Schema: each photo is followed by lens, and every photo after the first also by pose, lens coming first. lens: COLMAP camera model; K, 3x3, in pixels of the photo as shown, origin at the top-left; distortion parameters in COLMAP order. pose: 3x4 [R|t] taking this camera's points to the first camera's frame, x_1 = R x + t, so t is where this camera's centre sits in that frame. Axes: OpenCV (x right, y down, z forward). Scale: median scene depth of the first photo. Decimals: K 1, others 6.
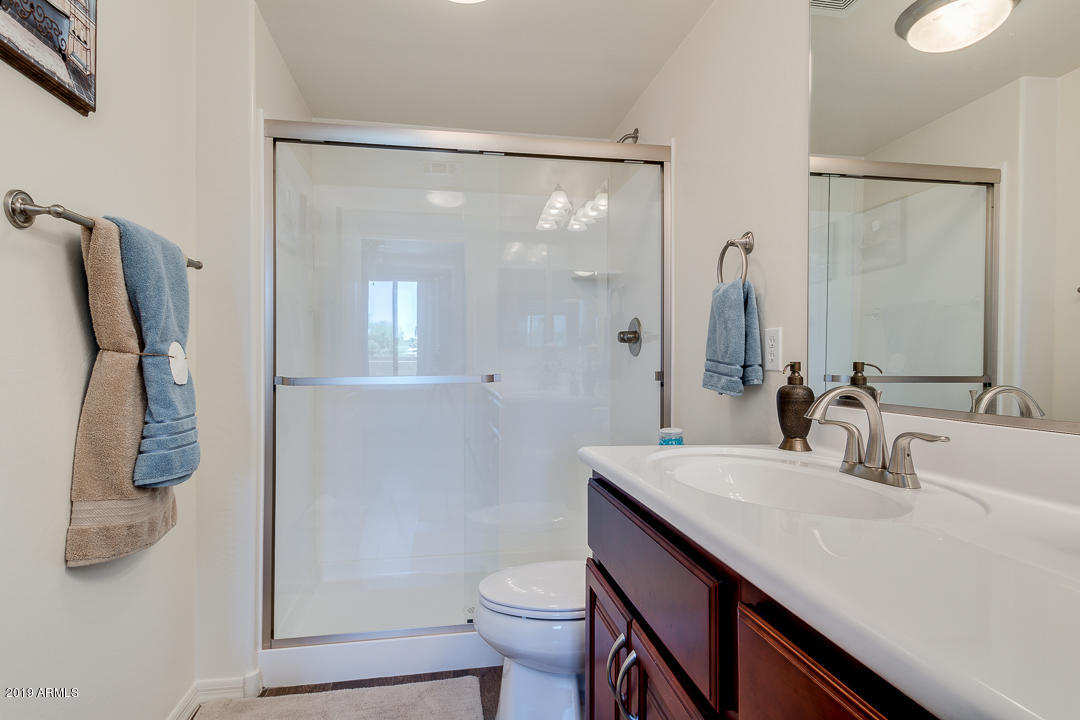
lens RADIAL K [[542.7, 0, 546.2], [0, 542.7, 359.2], [0, 0, 1]] dist [0.004776, -0.000509]
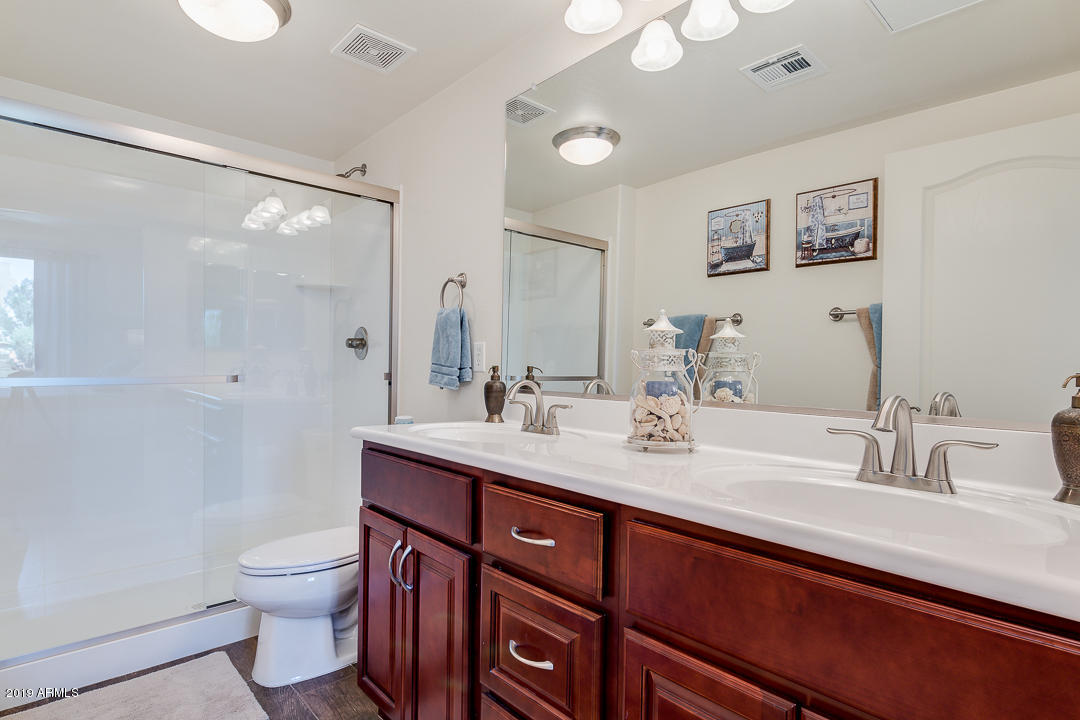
lens RADIAL K [[542.7, 0, 546.2], [0, 542.7, 359.2], [0, 0, 1]] dist [0.004776, -0.000509]
pose [[0.844067, 0.015865, 0.536002, -0.203889], [-0.012262, 0.999872, -0.010285, 0.000448], [-0.536097, 0.002109, 0.844154, -0.315655]]
